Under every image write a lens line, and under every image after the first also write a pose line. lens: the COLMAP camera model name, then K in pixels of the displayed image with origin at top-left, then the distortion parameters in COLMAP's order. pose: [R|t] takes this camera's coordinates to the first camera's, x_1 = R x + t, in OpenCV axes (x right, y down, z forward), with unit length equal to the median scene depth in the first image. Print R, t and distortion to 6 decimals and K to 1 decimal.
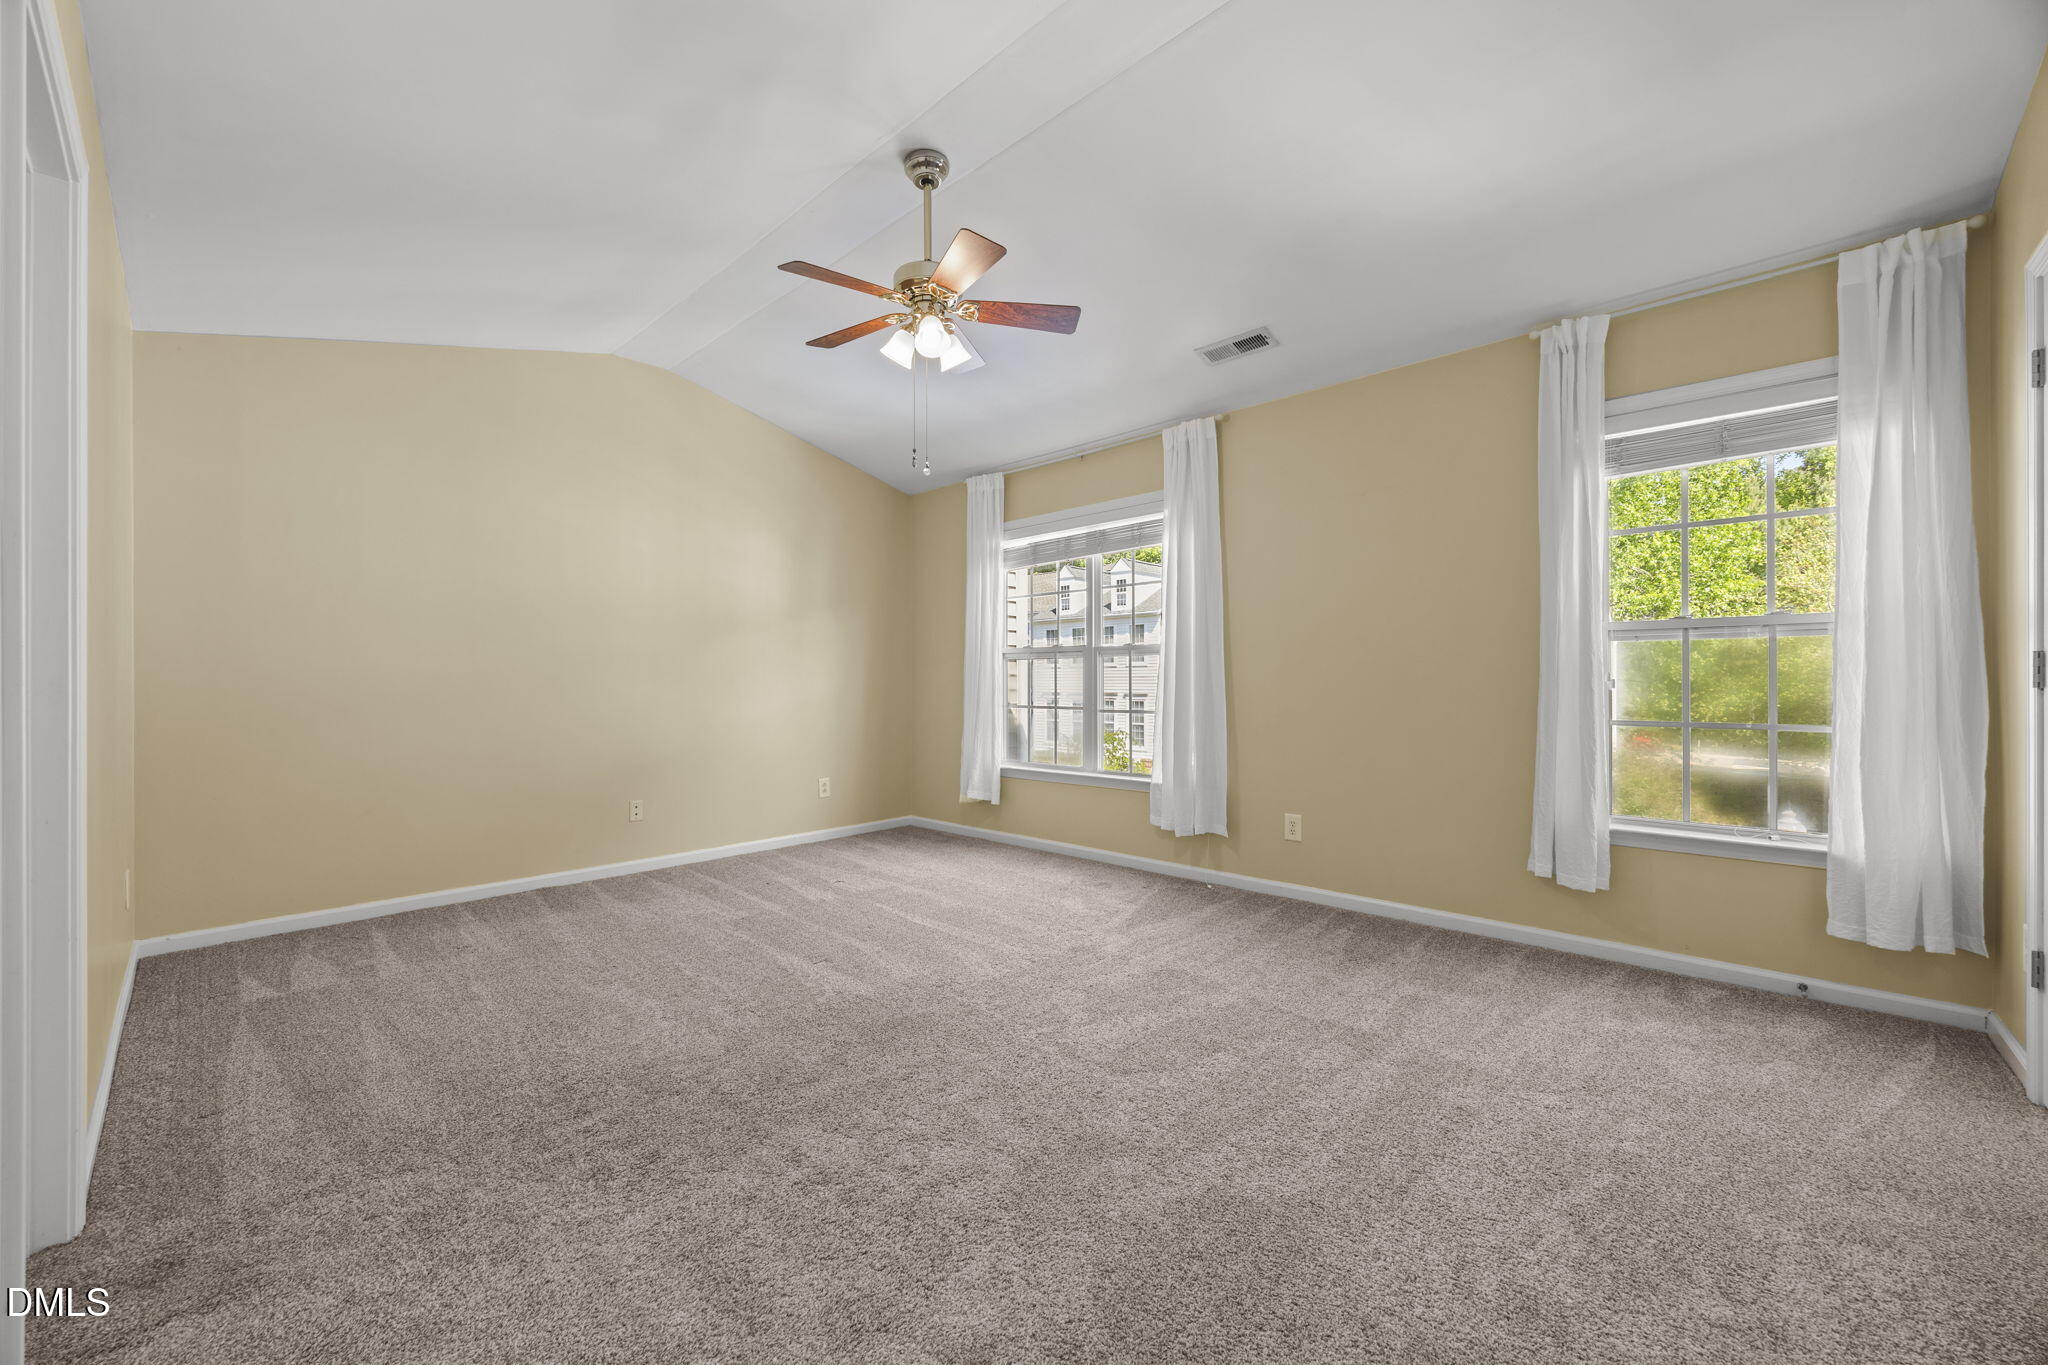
lens RADIAL K [[807.1, 0, 1019.0], [0, 807.1, 675.9], [0, 0, 1]] dist [-0.009031, 0.000016]
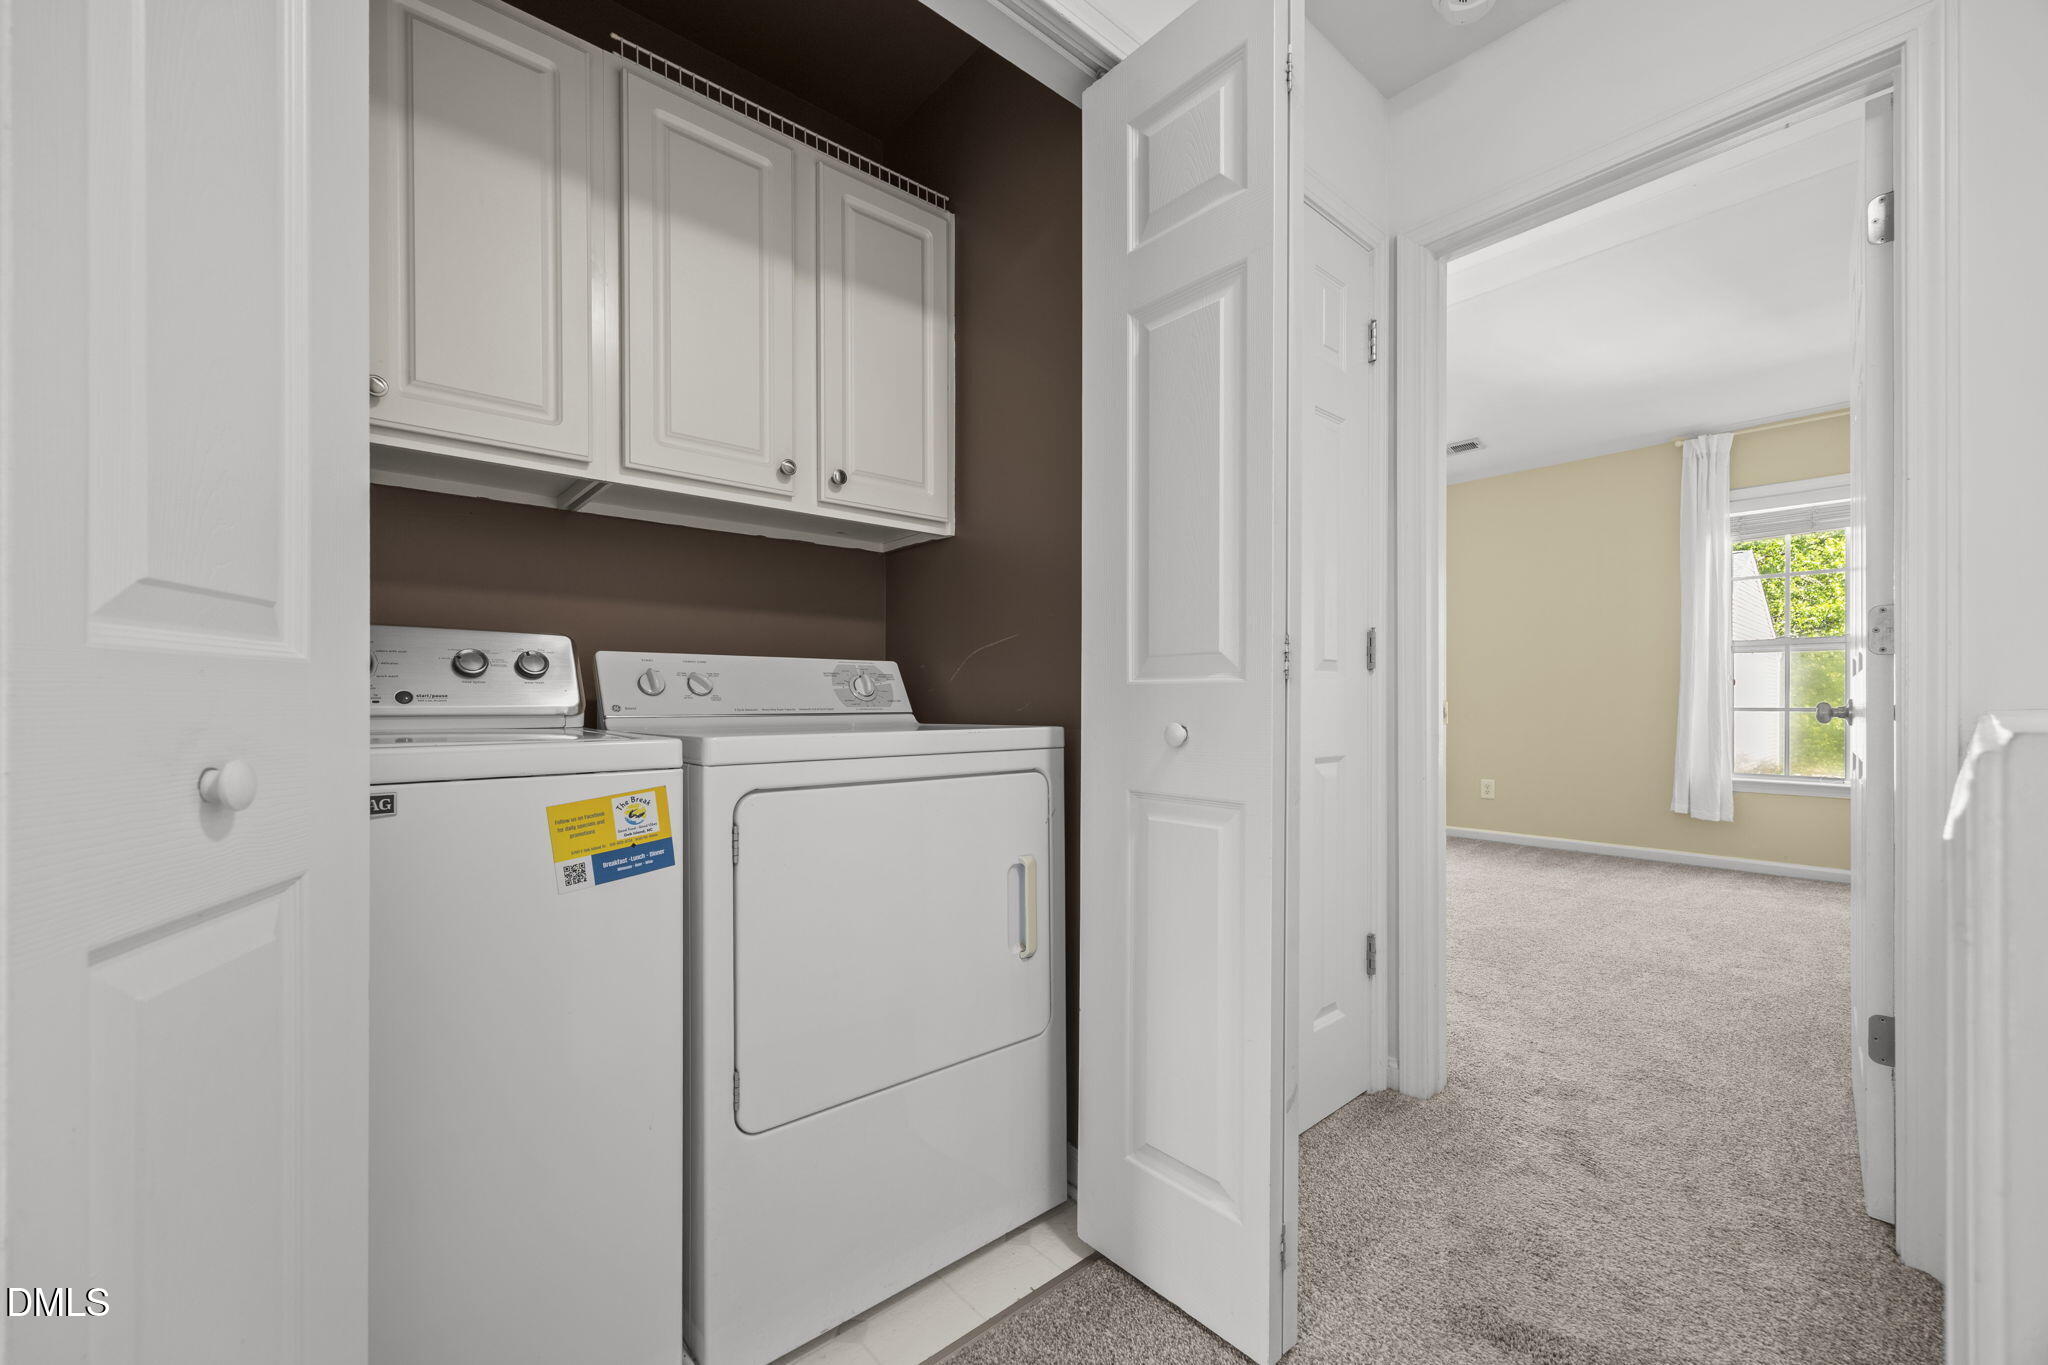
lens RADIAL K [[807.1, 0, 1021.5], [0, 807.1, 698.9], [0, 0, 1]] dist [-0.009031, 0.000016]
pose [[0.992742, 0.003733, -0.120202, -0.362588], [-0.002807, 0.999965, 0.007869, 0.029776], [0.120227, -0.007474, 0.992718, -0.586745]]
